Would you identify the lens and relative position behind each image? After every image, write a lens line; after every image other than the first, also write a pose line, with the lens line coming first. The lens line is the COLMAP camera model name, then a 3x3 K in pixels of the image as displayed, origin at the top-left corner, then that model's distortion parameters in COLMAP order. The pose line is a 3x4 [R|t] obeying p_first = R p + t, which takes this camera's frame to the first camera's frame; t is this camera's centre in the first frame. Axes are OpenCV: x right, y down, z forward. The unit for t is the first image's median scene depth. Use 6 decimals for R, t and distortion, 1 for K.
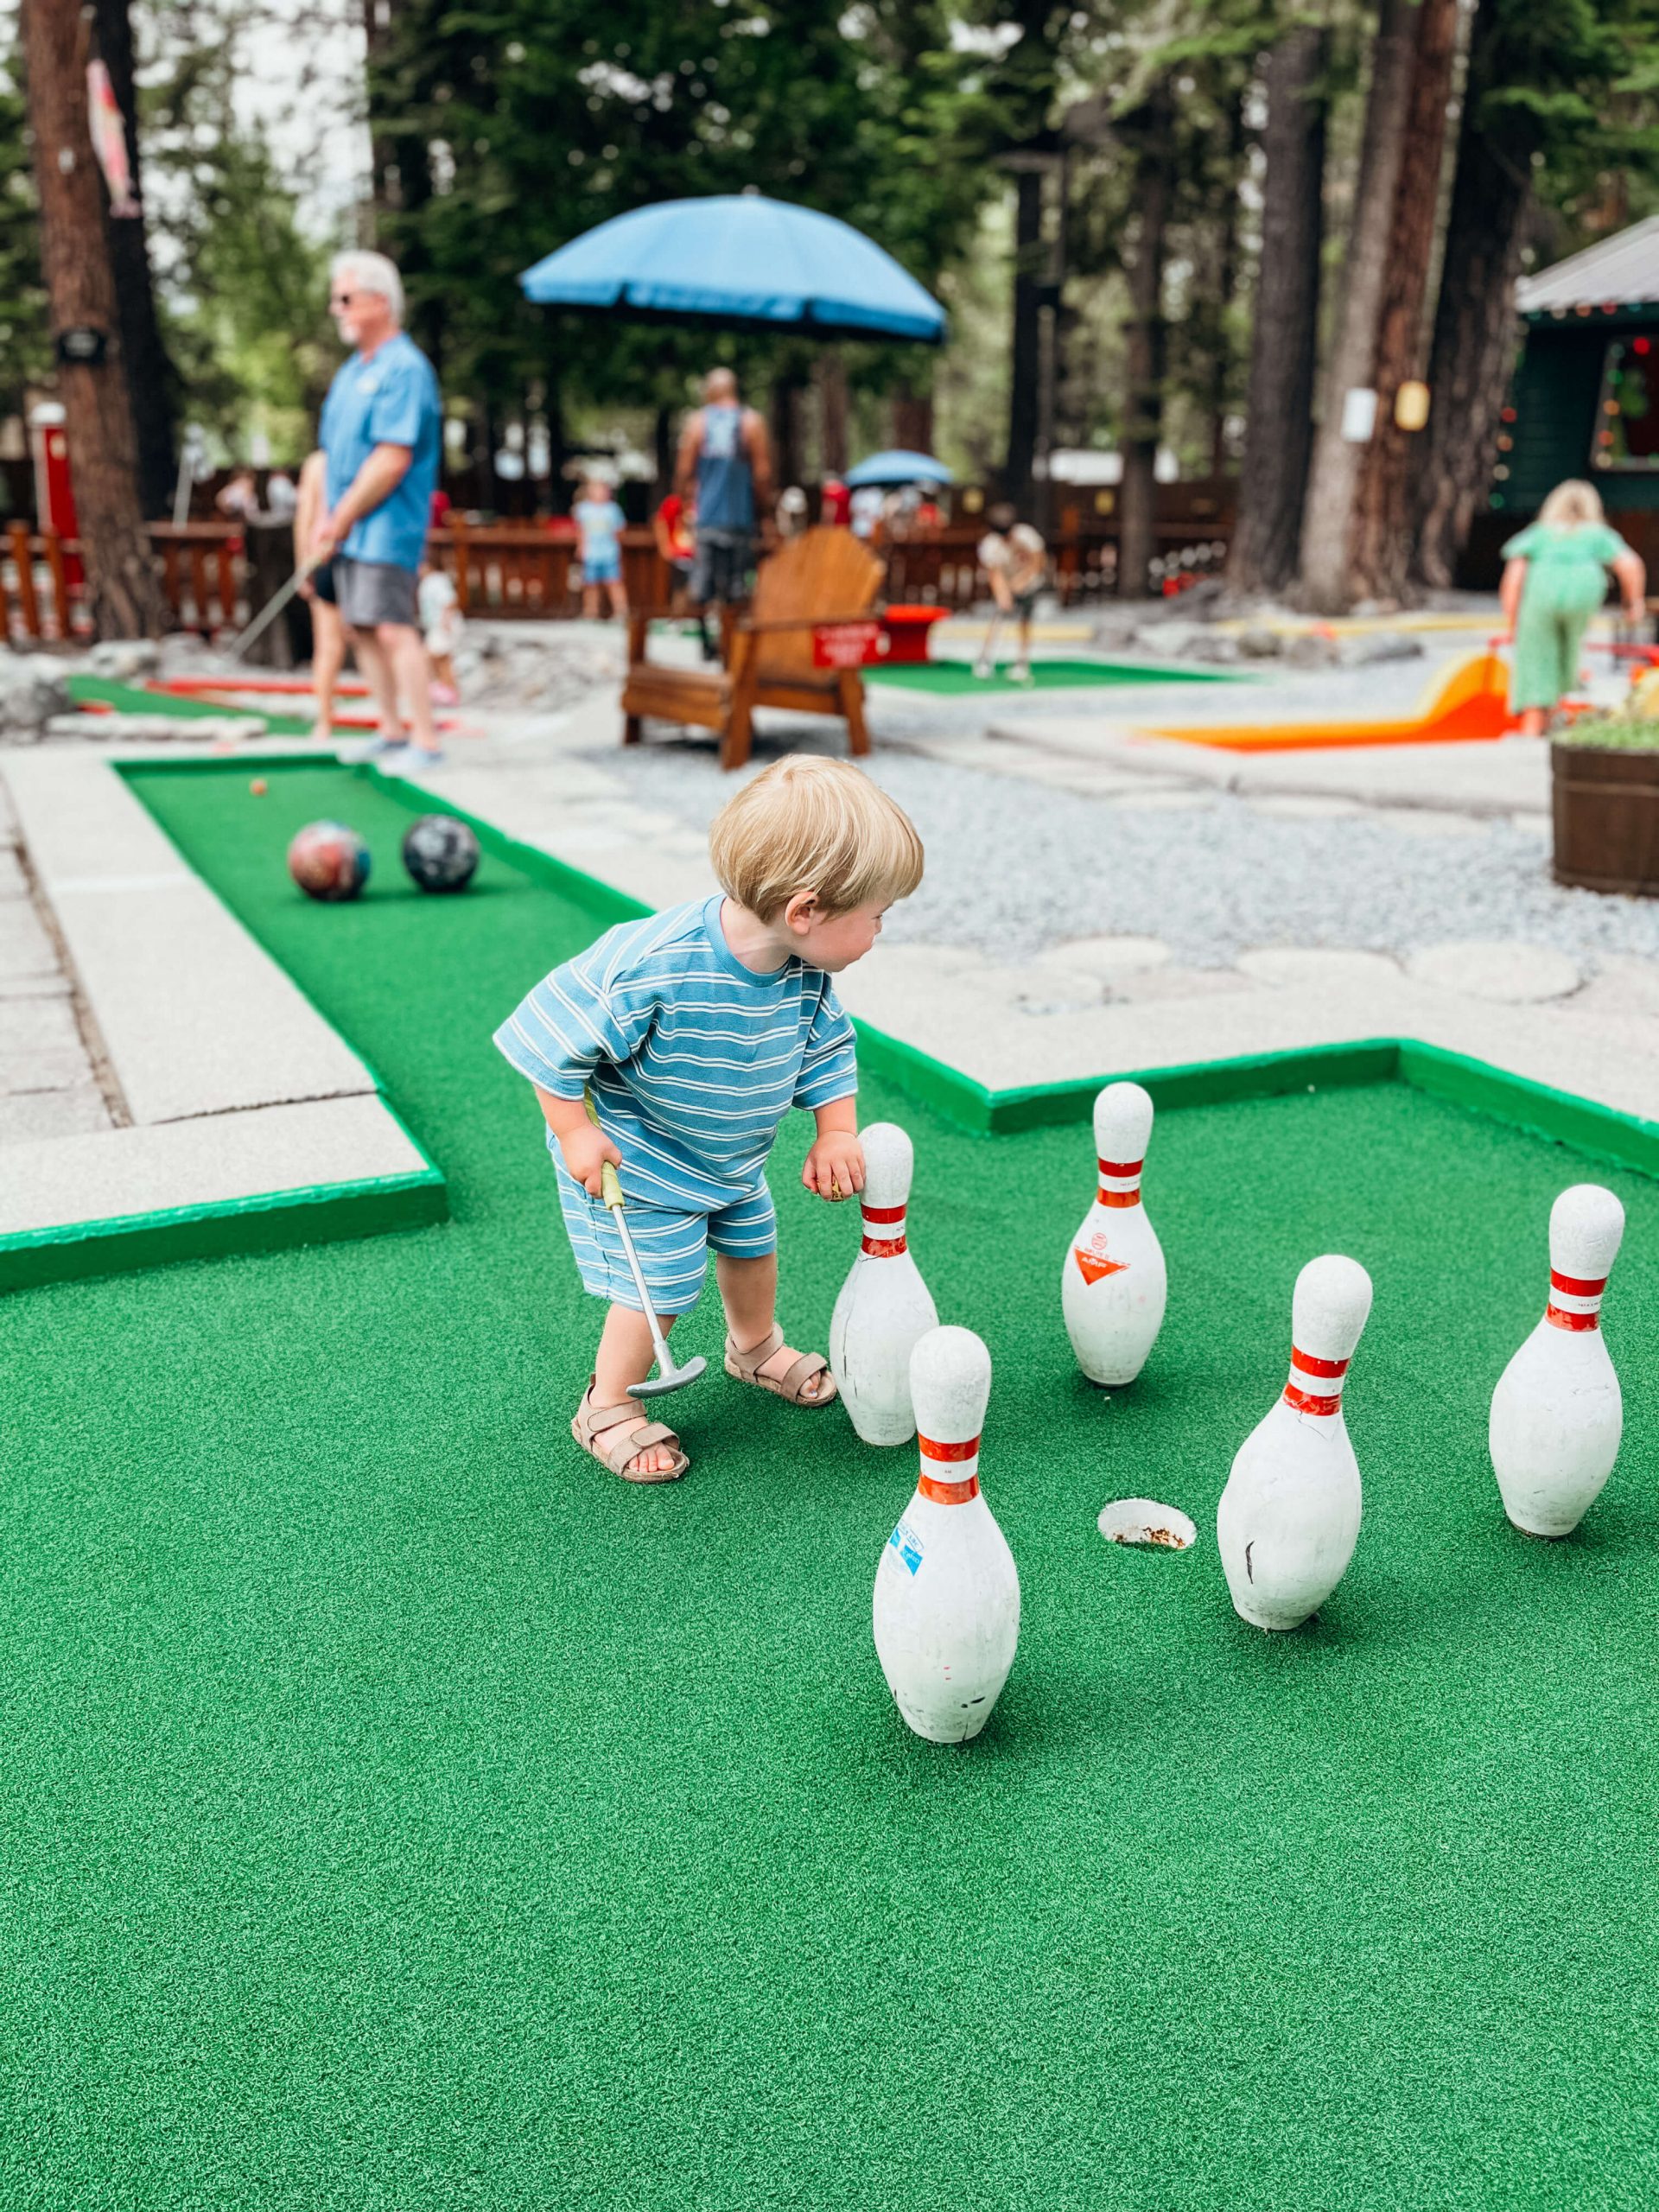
lens RADIAL K [[1697.4, 0, 843.6], [0, 1697.4, 1113.1], [0, 0, 1]] dist [0.006925, -0.008352]
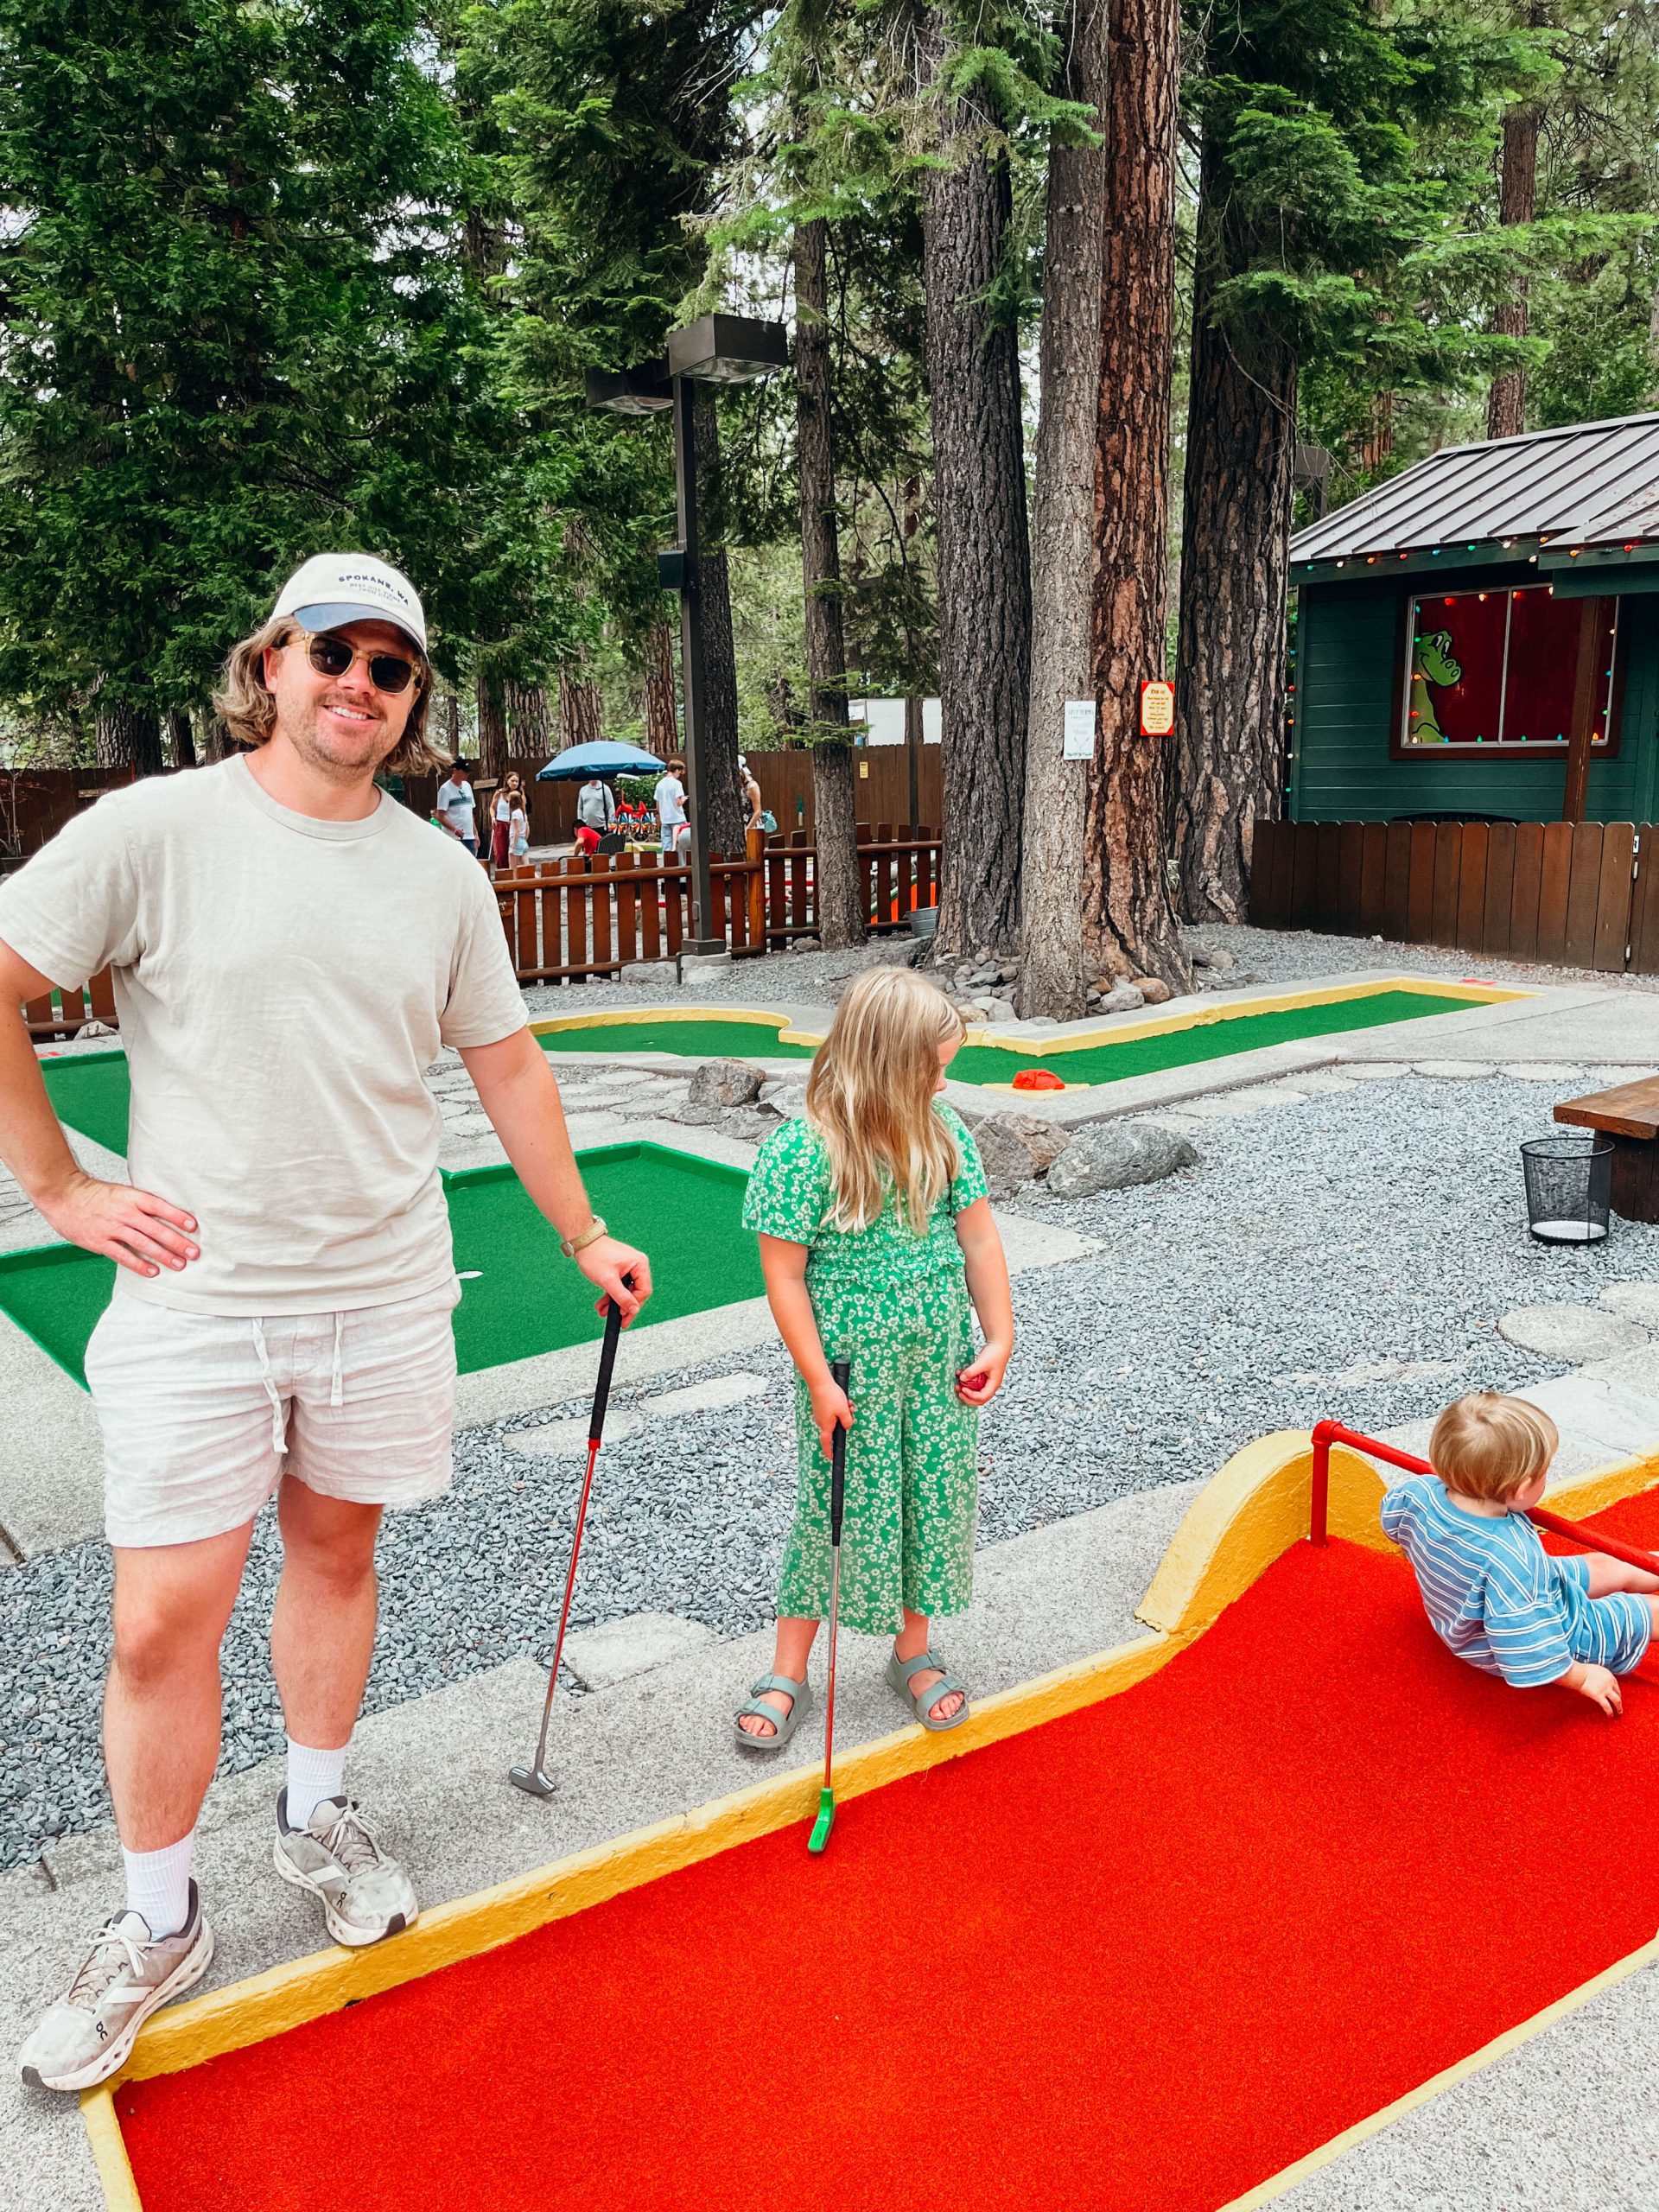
lens RADIAL K [[1697.4, 0, 816.4], [0, 1697.4, 1104.0], [0, 0, 1]] dist [0.006925, -0.008352]
pose [[0.995844, -0.052405, 0.074488, 0.134382], [0.062021, 0.989134, -0.133290, -0.171737], [-0.066694, 0.137356, 0.988274, 0.345258]]
